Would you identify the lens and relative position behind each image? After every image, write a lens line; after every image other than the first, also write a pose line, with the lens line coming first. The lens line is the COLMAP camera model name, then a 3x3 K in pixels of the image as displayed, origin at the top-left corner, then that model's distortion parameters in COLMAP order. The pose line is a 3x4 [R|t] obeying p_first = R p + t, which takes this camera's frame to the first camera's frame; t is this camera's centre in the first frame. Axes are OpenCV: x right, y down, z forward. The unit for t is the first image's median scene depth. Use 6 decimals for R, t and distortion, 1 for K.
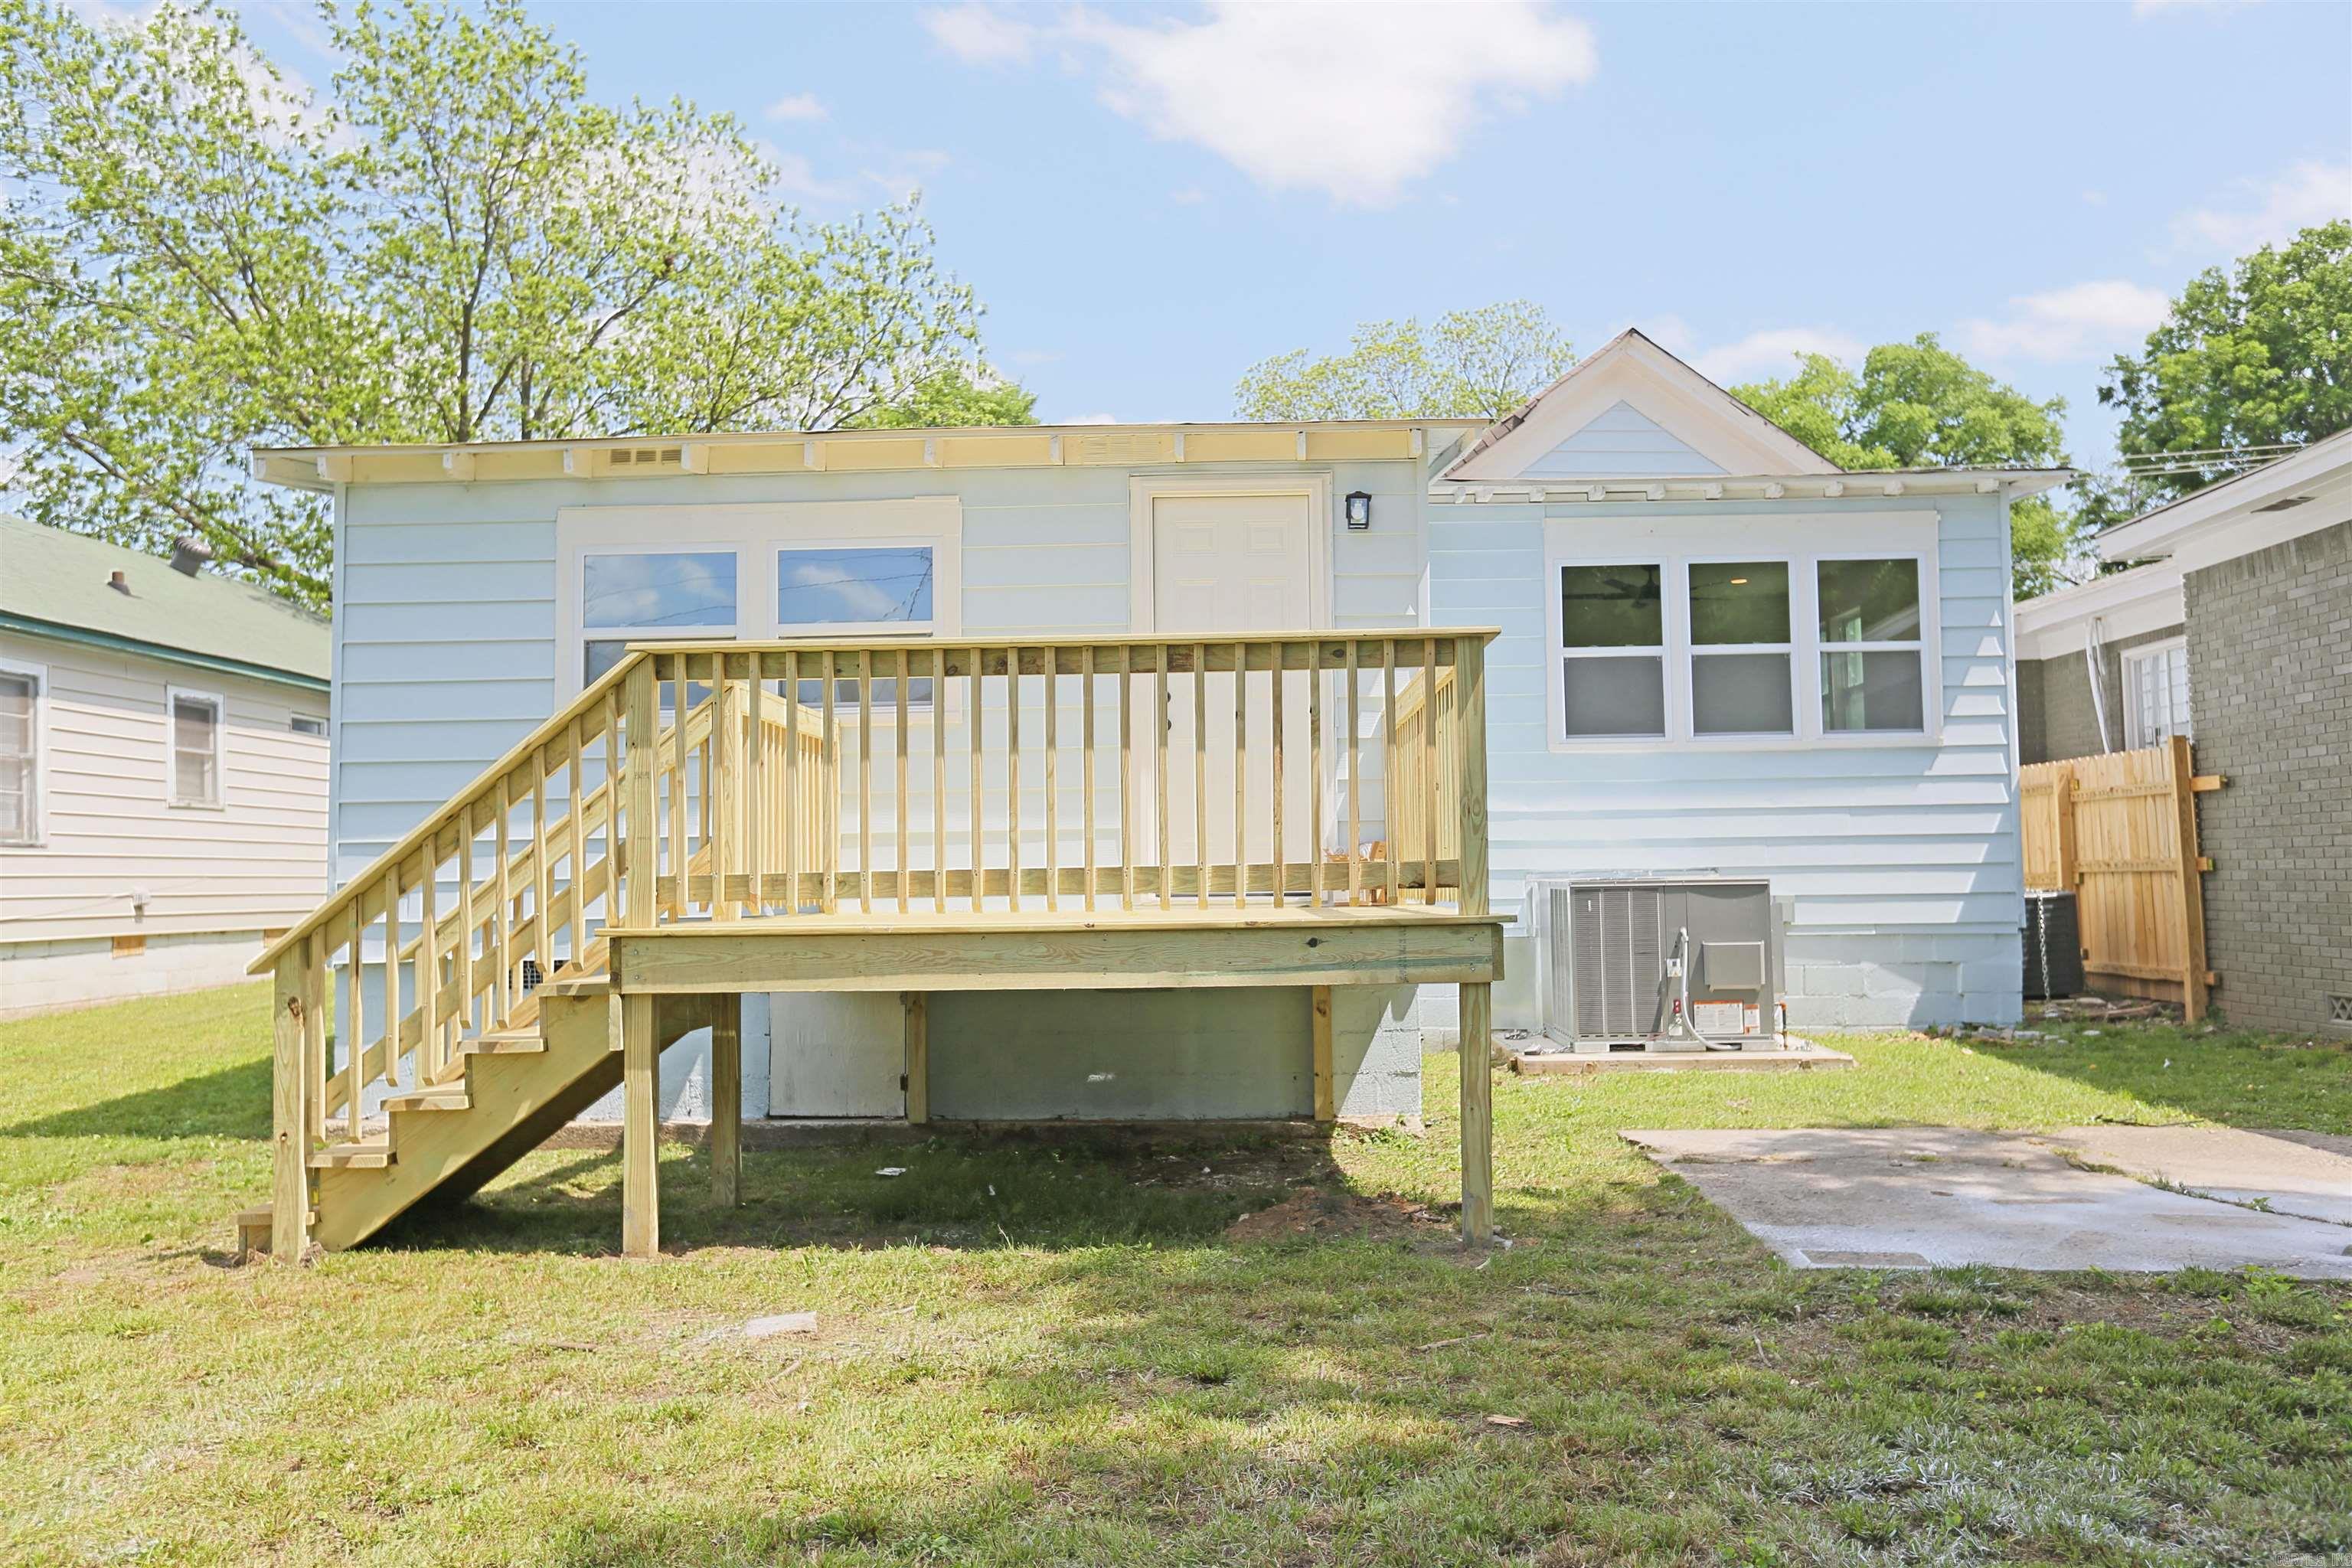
lens RADIAL K [[1786.7, 0, 1176.0], [0, 1786.7, 784.0], [0, 0, 1]] dist [0.000515, 0.010001]
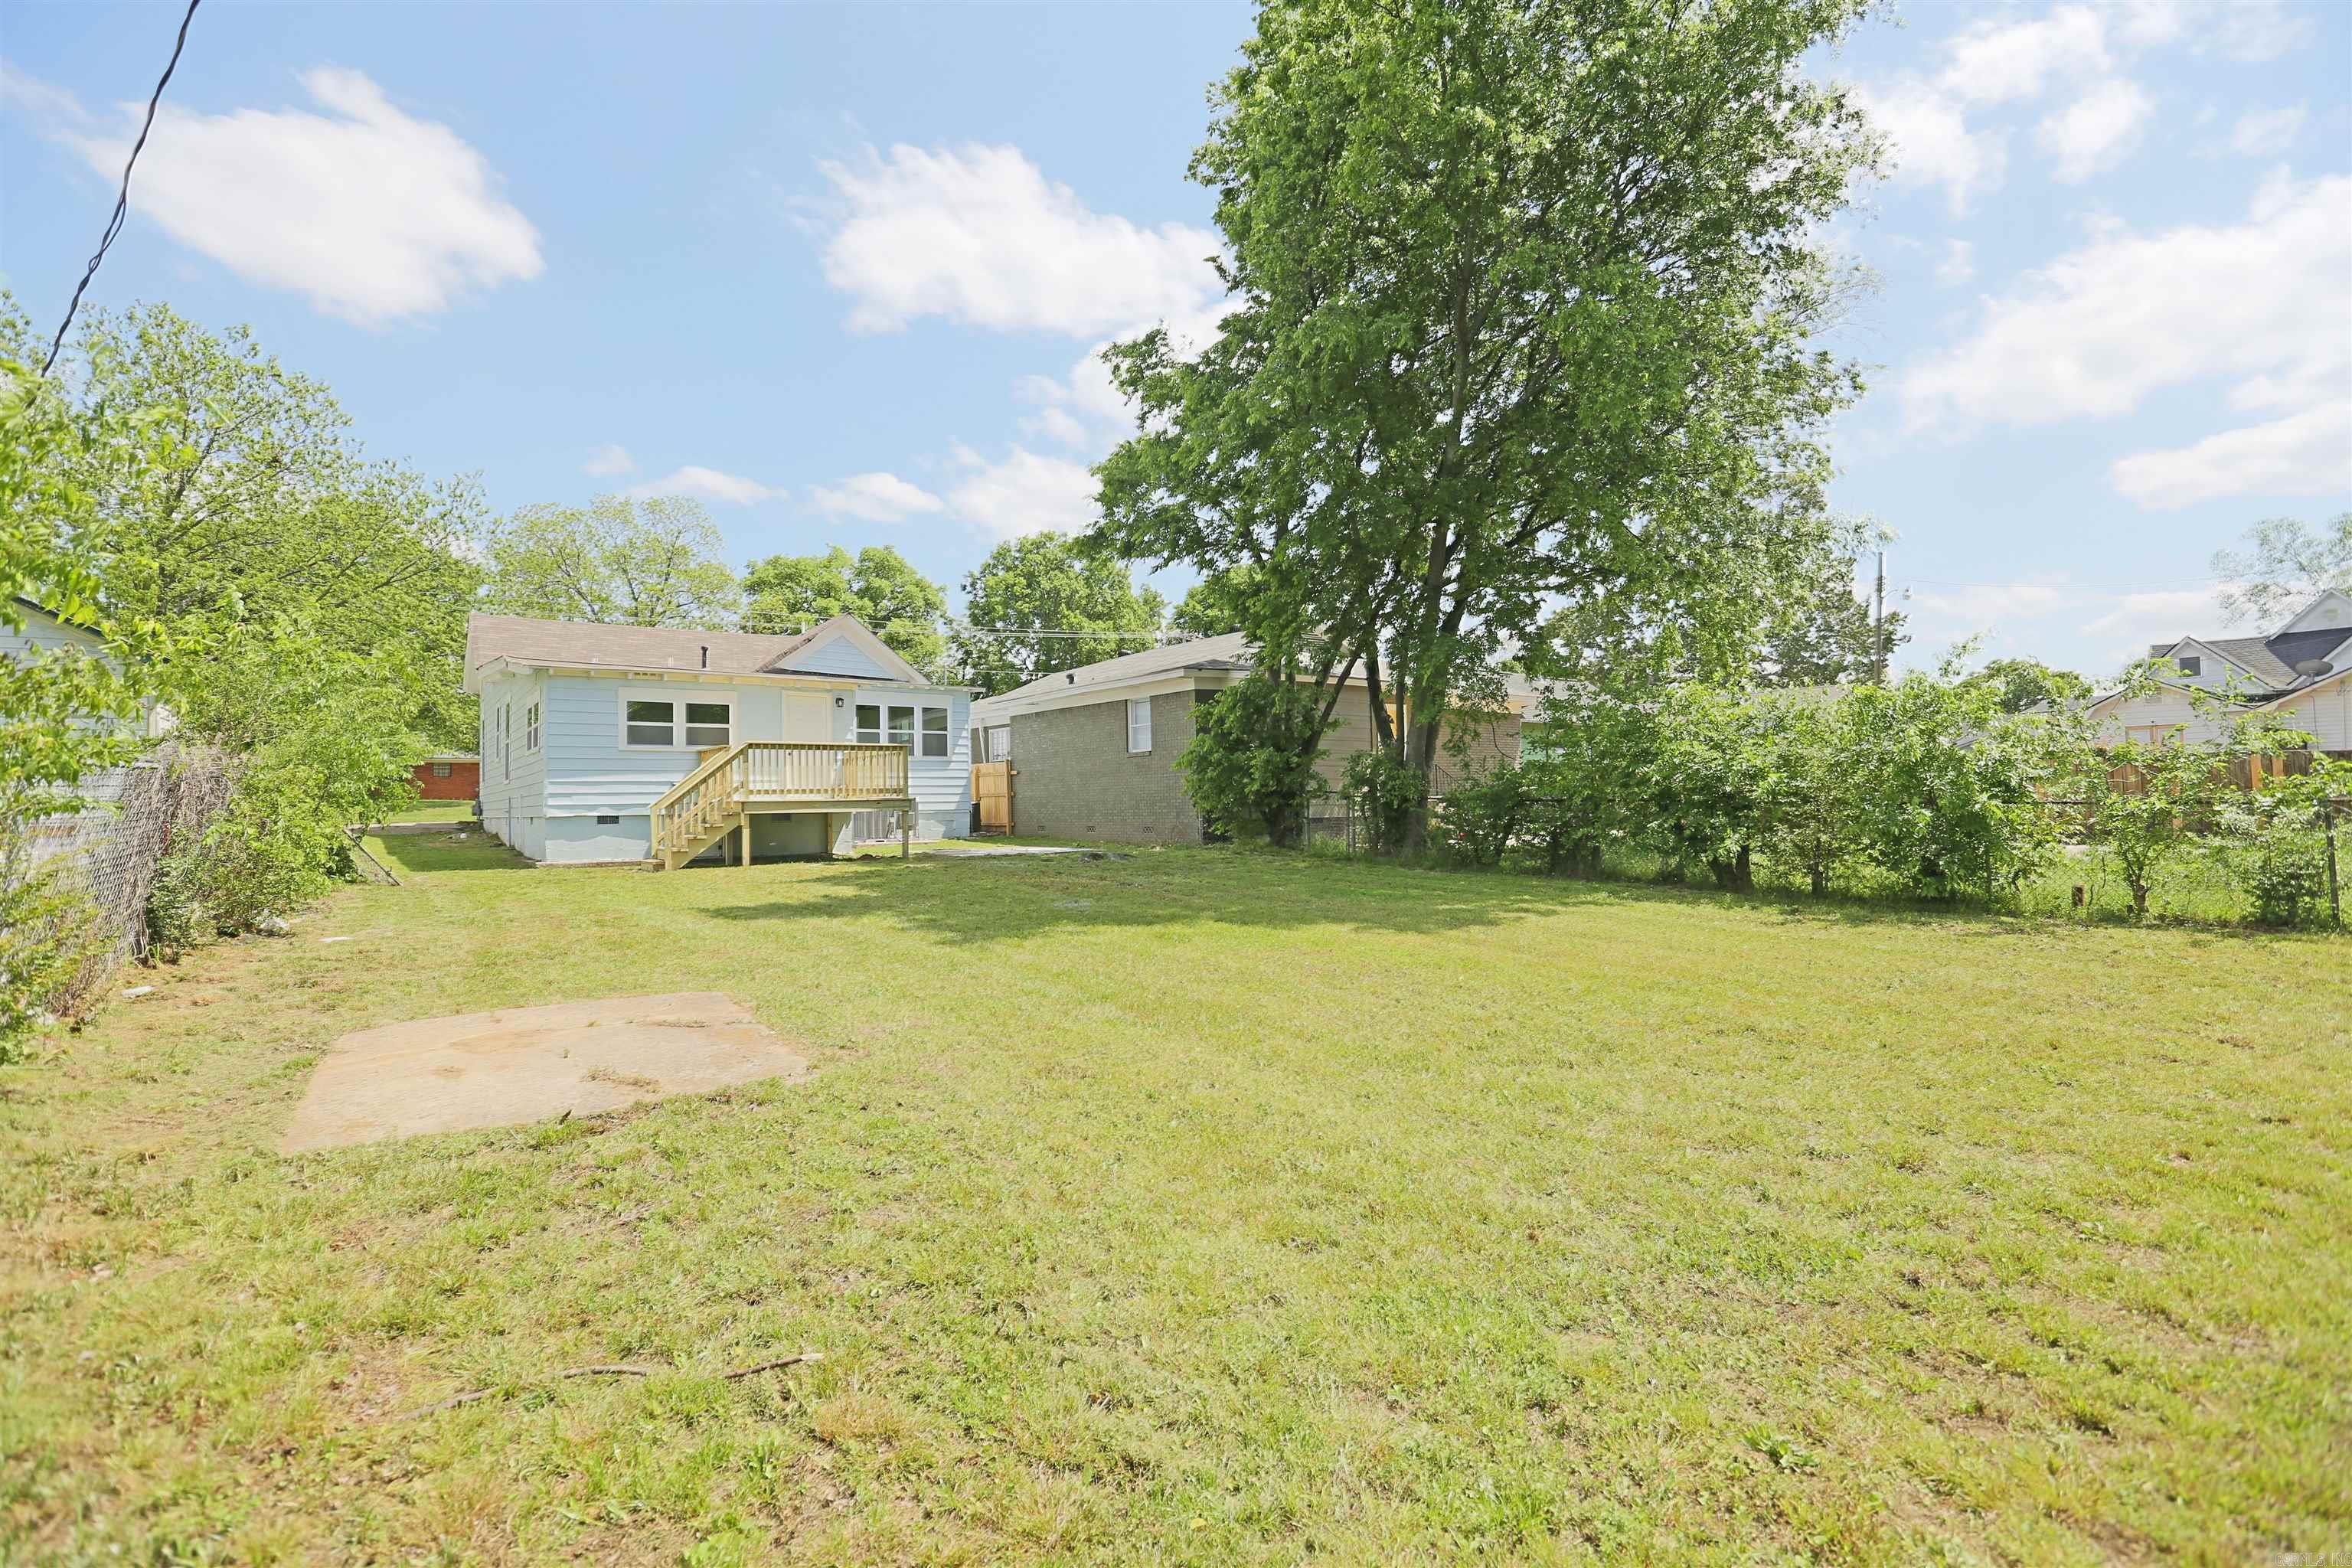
lens RADIAL K [[1108.8, 0, 1176.0], [0, 1108.8, 784.0], [0, 0, 1]] dist [0.001793, 0.000172]
pose [[0.769958, 0.015264, 0.637912, -0.739815], [-0.033572, 0.999298, 0.016610, -0.030306], [-0.637211, -0.034205, 0.769930, -1.155432]]
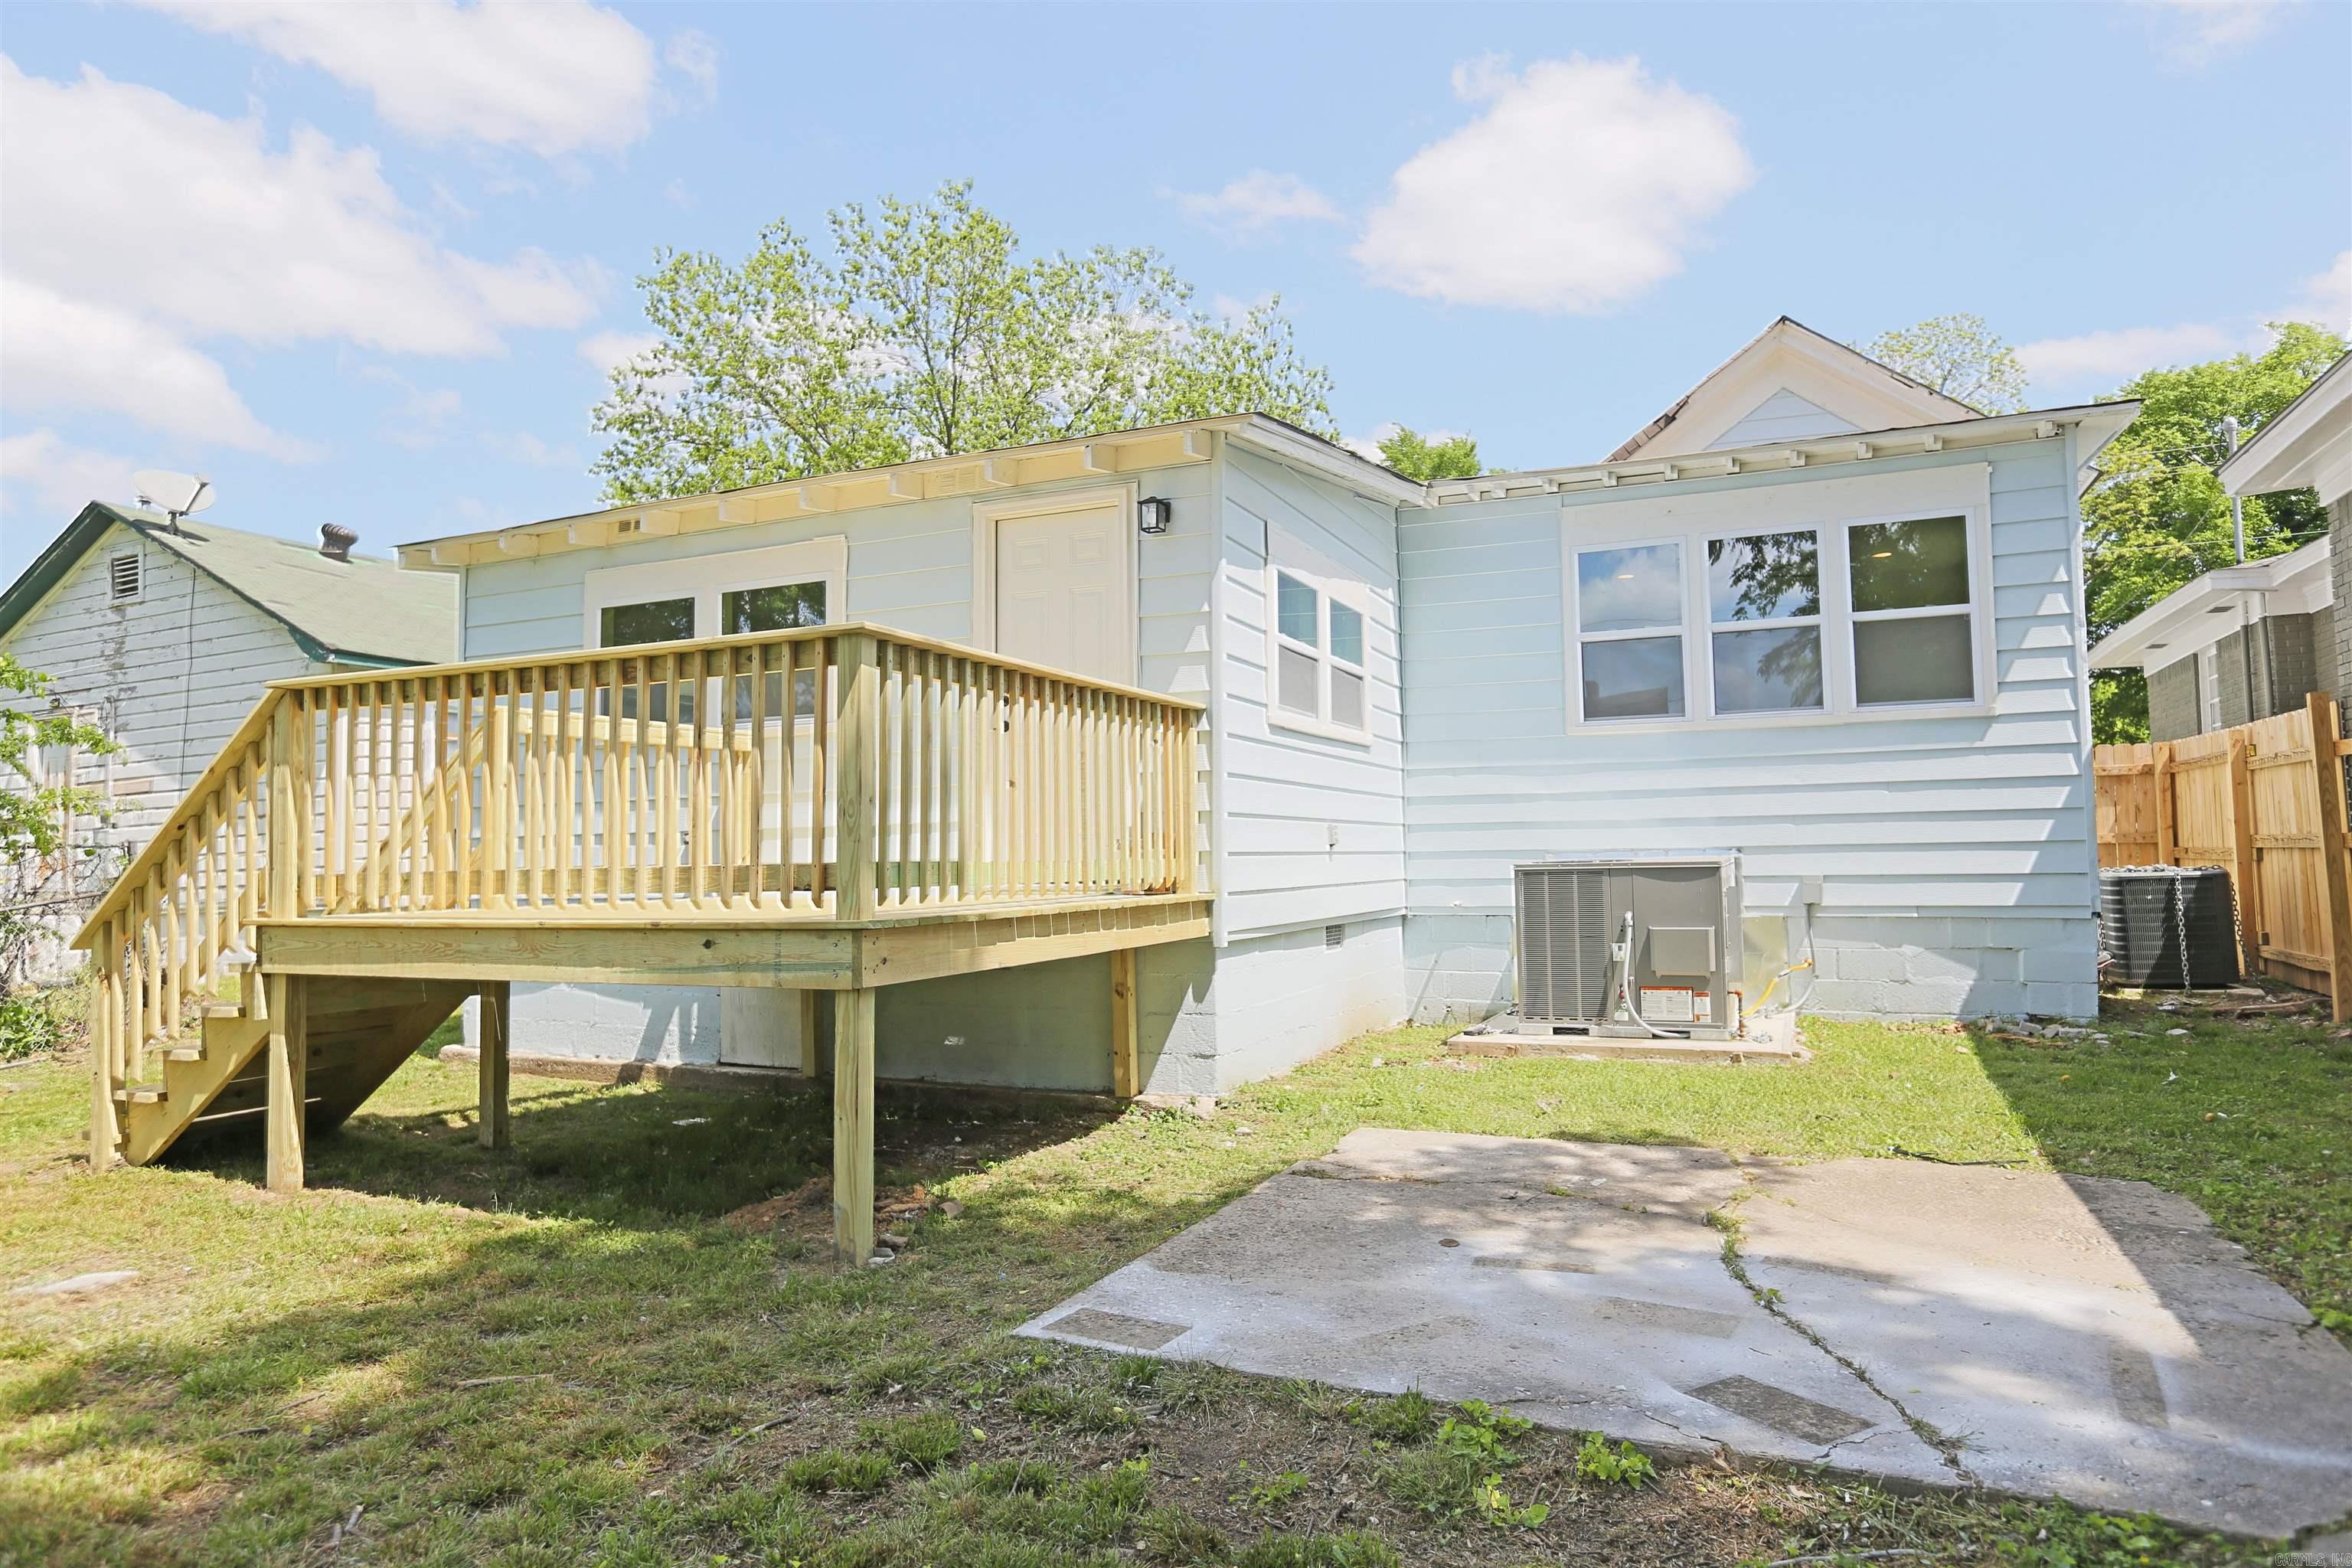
lens RADIAL K [[1406.9, 0, 1176.0], [0, 1406.9, 784.0], [0, 0, 1]] dist [-0.053119, 0.055701]
pose [[0.930476, -0.020326, -0.365788, 0.334130], [0.024278, 0.999686, 0.006205, -0.000321], [0.365547, -0.014654, 0.930678, 0.194370]]
